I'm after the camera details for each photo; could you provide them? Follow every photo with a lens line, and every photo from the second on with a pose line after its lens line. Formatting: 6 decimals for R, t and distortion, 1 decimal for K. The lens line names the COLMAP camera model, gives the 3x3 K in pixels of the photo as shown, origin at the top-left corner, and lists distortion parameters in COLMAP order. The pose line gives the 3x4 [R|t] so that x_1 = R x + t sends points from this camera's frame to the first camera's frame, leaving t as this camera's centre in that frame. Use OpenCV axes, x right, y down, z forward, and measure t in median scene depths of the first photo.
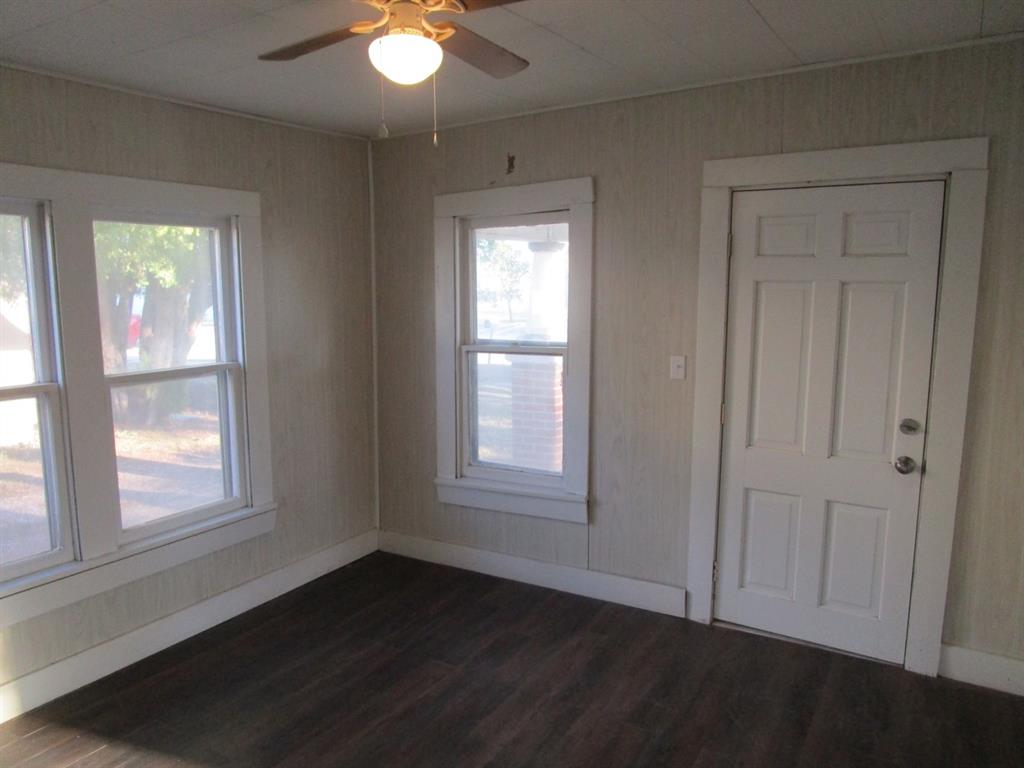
lens RADIAL K [[728.6, 0, 507.0], [0, 728.6, 362.8], [0, 0, 1]] dist [-0.024091, 0.003233]
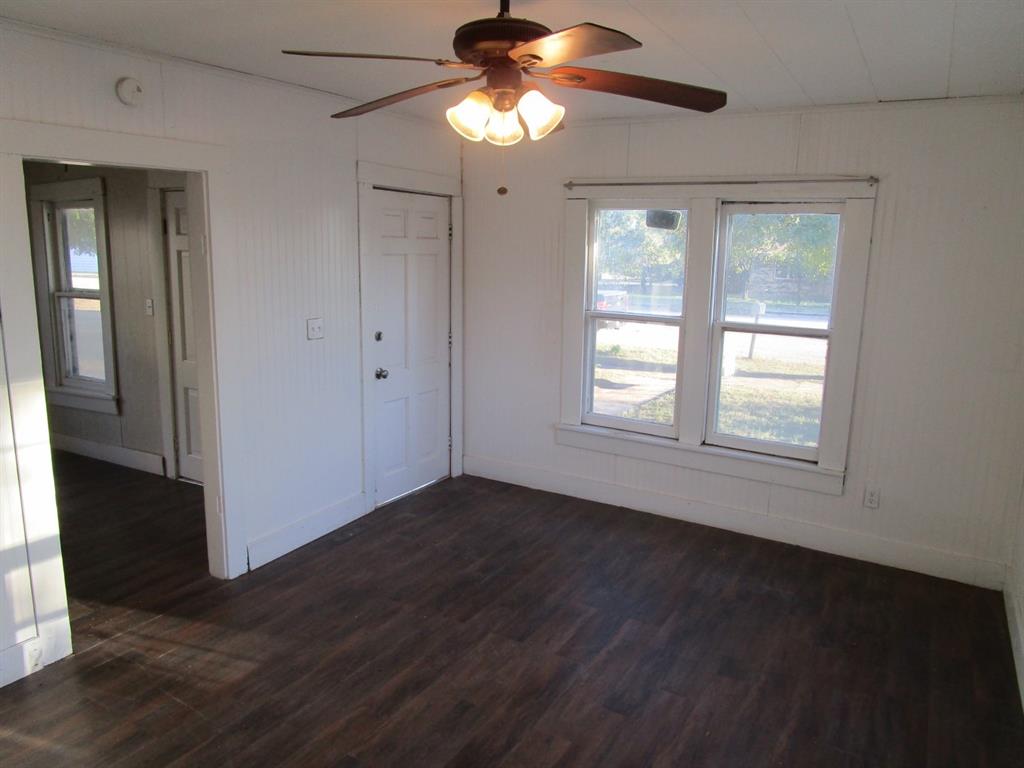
lens RADIAL K [[728.6, 0, 513.0], [0, 728.6, 380.0], [0, 0, 1]] dist [-0.024091, 0.003233]
pose [[0.998963, 0.031351, 0.033012, 0.864154], [-0.032925, 0.998292, 0.048252, 0.054720], [-0.031443, -0.049289, 0.998290, -0.484584]]
